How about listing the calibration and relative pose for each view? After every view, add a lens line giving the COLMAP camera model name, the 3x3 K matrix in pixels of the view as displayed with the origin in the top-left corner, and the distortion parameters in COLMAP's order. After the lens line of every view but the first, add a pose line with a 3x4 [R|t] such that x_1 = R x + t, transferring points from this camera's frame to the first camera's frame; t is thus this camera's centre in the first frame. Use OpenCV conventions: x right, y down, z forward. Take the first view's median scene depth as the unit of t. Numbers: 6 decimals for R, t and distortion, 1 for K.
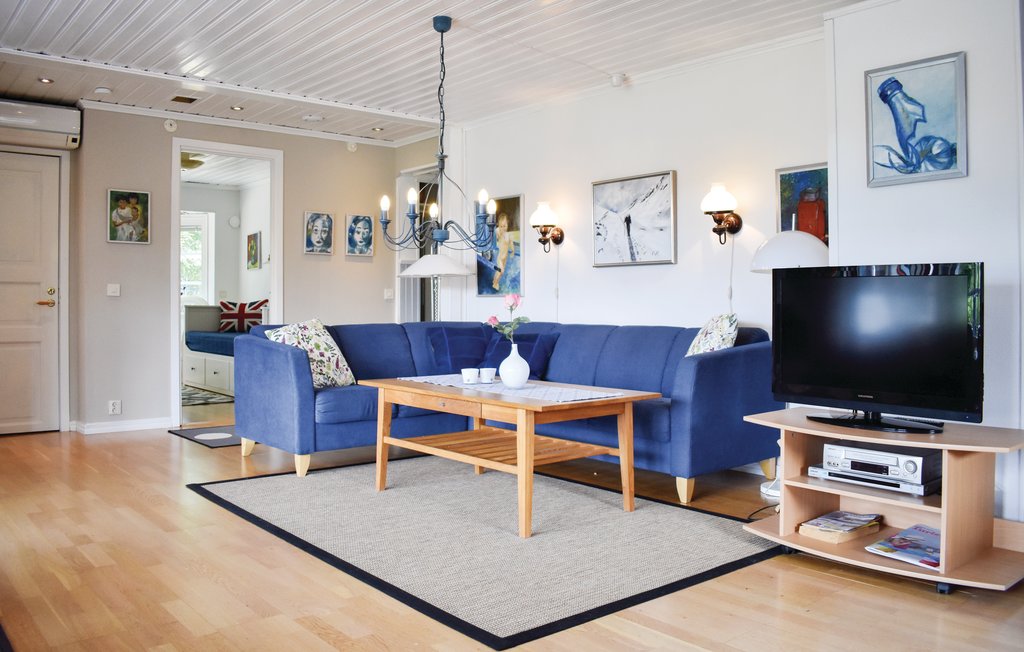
lens RADIAL K [[822.1, 0, 510.7], [0, 822.1, 319.4], [0, 0, 1]] dist [-0.065605, -0.000287]
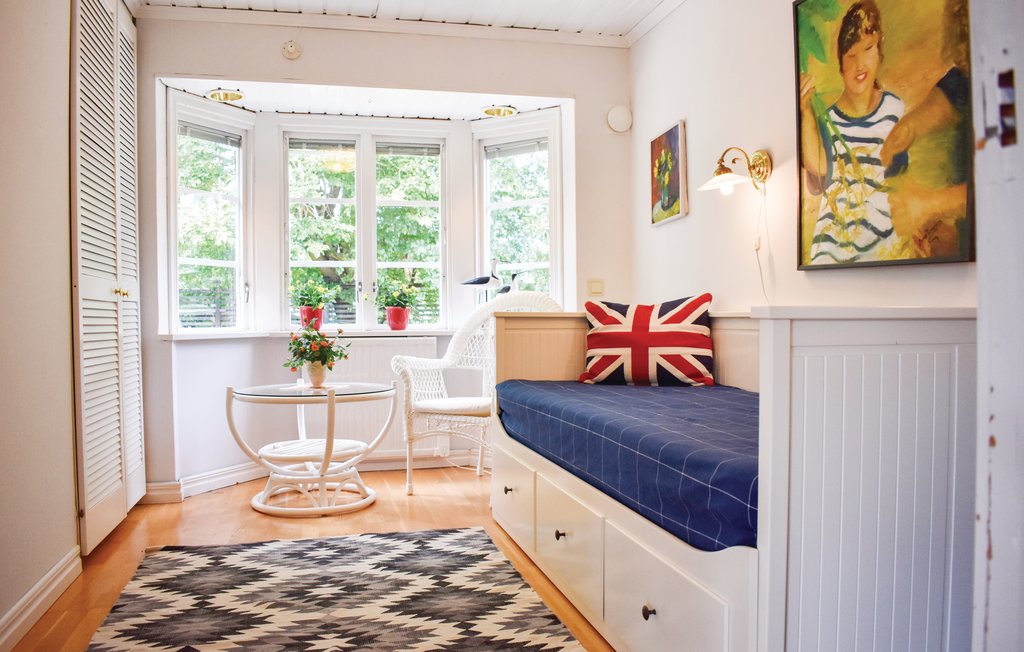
lens RADIAL K [[822.1, 0, 510.6], [0, 822.1, 325.6], [0, 0, 1]] dist [-0.065605, -0.000287]
pose [[0.894842, -0.010335, -0.446264, -0.218310], [0.007013, 0.999934, -0.009095, -0.007622], [0.446328, 0.005009, 0.894855, 0.646312]]
